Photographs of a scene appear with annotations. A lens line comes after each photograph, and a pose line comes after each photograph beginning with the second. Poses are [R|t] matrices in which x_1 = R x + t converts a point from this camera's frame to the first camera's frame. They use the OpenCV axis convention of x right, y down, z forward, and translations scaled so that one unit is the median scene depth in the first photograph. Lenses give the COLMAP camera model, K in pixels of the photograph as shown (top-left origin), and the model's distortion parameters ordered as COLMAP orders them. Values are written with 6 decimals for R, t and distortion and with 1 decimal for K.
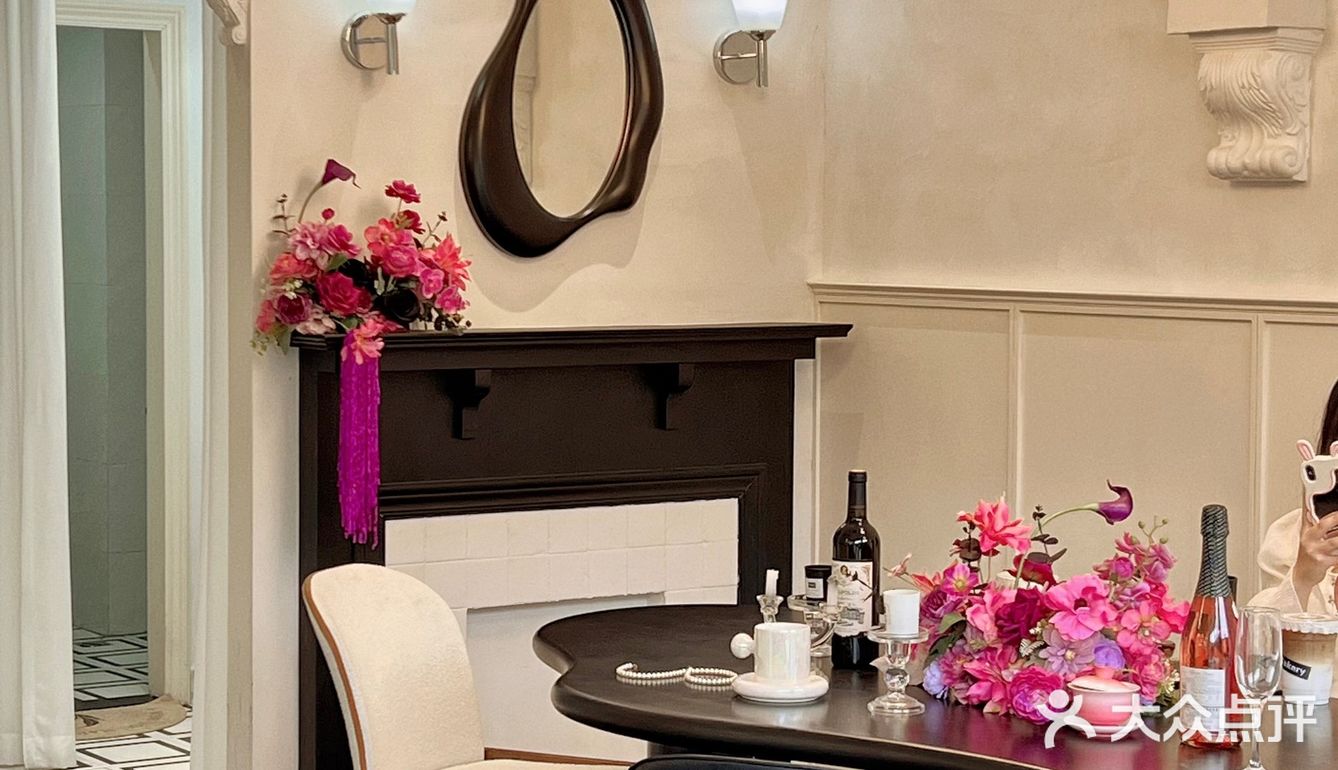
lens RADIAL K [[2782.1, 0, 669.0], [0, 2782.1, 385.0], [0, 0, 1]] dist [0.625507, -0.037855]
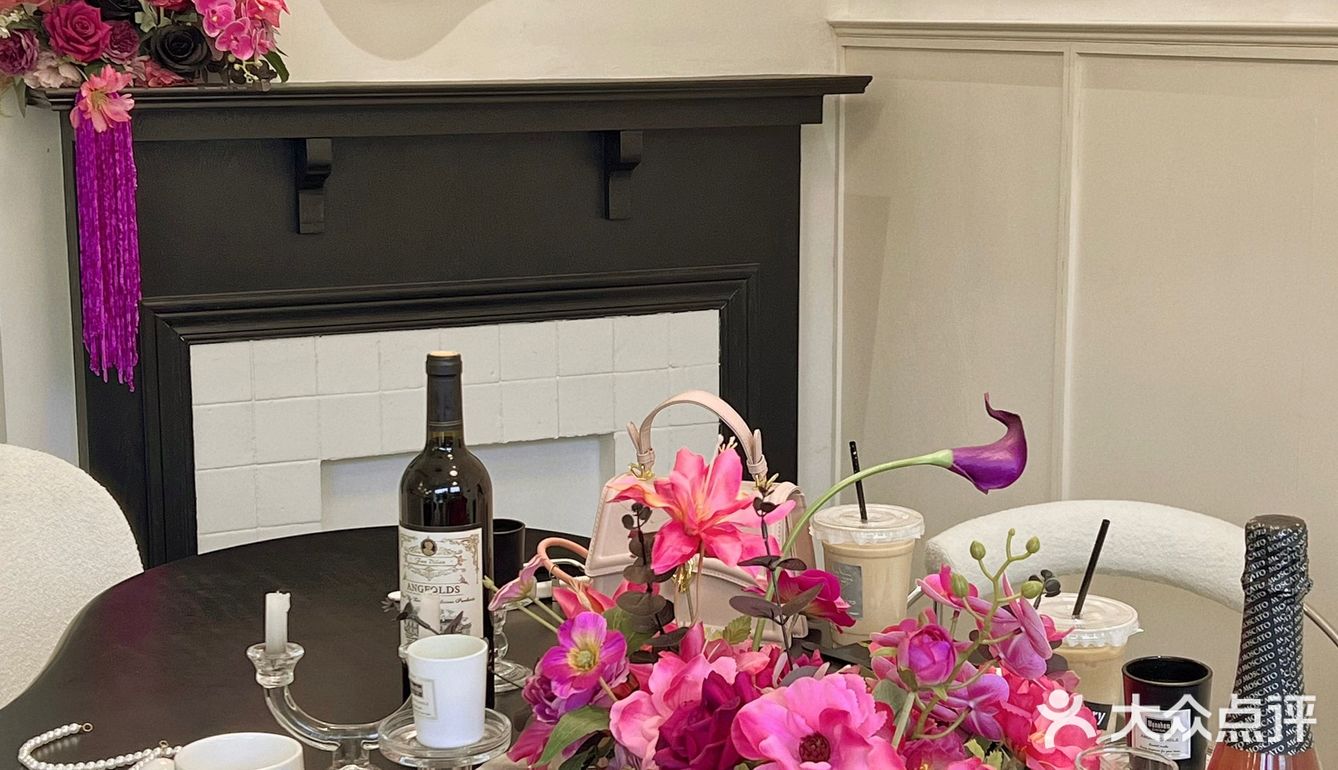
lens RADIAL K [[2175.4, 0, 669.0], [0, 2175.4, 385.0], [0, 0, 1]] dist [0.065626, 0.036103]
pose [[0.987990, 0.017470, -0.153528, 0.109302], [-0.000400, 0.993874, 0.110519, -0.004564], [0.154518, -0.109130, 0.981944, 0.445756]]
